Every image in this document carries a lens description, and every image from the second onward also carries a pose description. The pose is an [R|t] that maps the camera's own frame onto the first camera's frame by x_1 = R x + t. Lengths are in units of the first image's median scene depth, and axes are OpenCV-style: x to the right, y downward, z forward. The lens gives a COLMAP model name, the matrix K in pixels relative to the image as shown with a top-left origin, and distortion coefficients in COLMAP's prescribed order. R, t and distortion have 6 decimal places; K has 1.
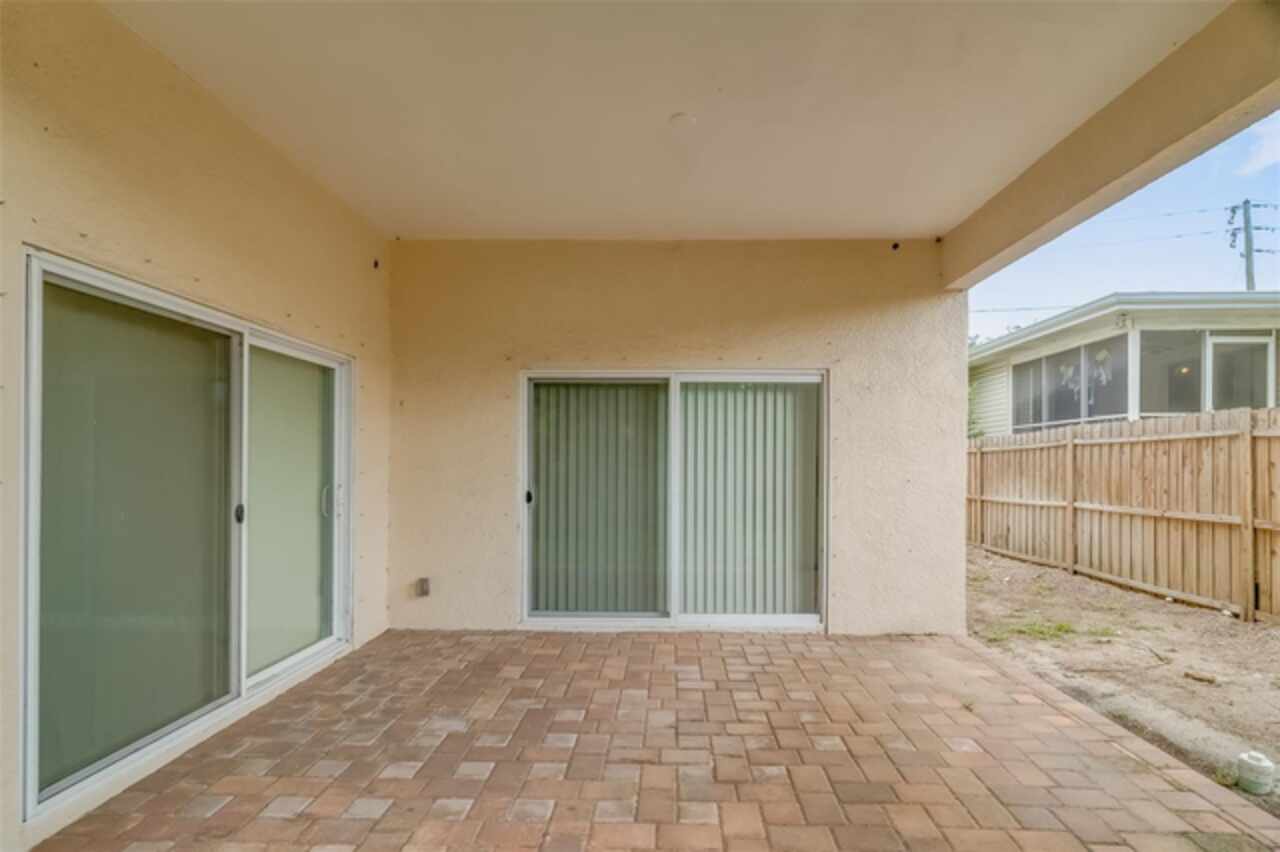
lens RADIAL K [[660.0, 0, 641.5], [0, 660.0, 462.0], [0, 0, 1]] dist [0.000119, -0.000187]
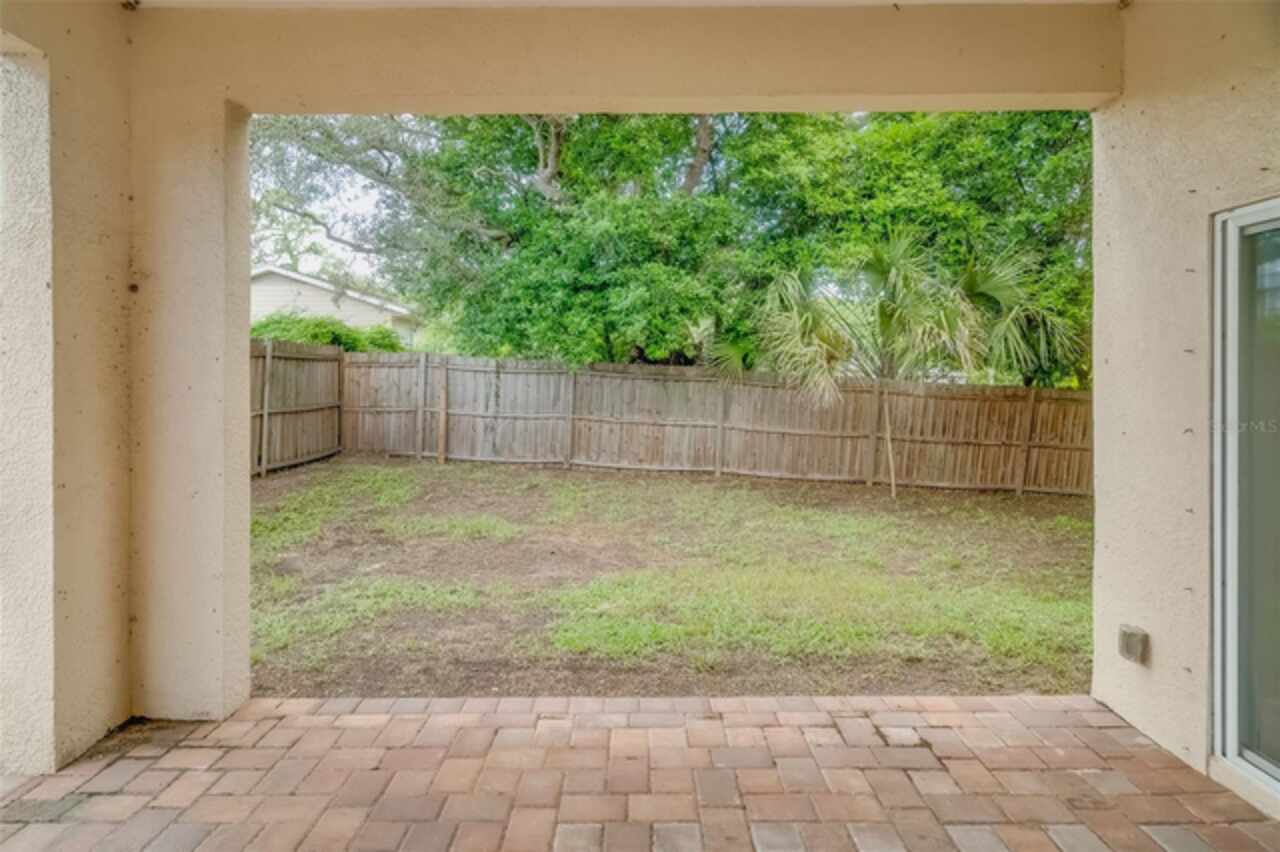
lens RADIAL K [[685.9, 0, 622.8], [0, 685.9, 378.4], [0, 0, 1]] dist [0.002387, -0.000171]
pose [[-0.999244, -0.004758, -0.038595, 0.038710], [-0.004684, 0.999987, -0.002020, -0.029164], [0.038604, -0.001838, -0.999253, 1.093352]]
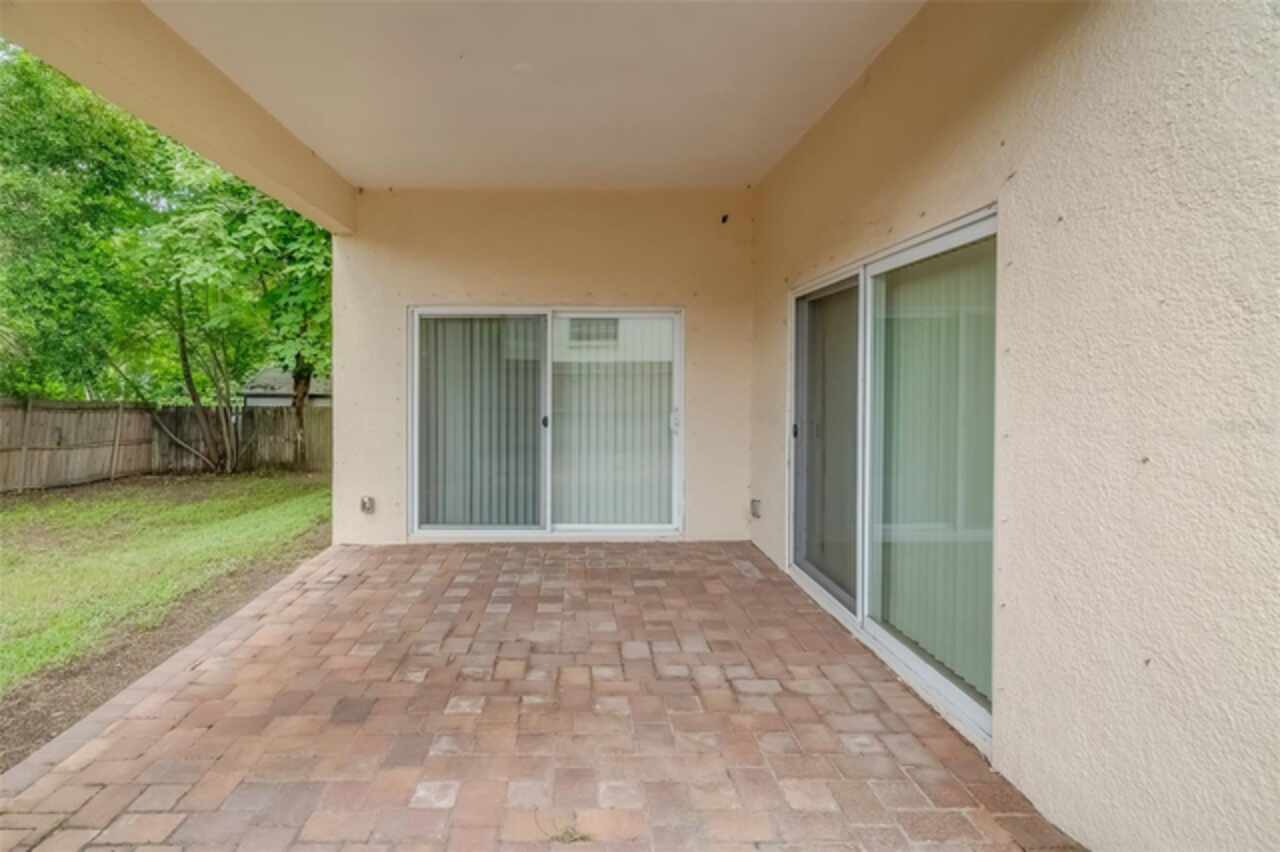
lens RADIAL K [[667.9, 0, 590.1], [0, 667.9, 390.5], [0, 0, 1]] dist [0.000881, -0.000296]
pose [[0.056652, 0.012529, -0.998315, 0.884961], [0.003353, 0.999913, 0.012740, -0.018447], [0.998388, -0.004069, 0.056605, 0.815771]]
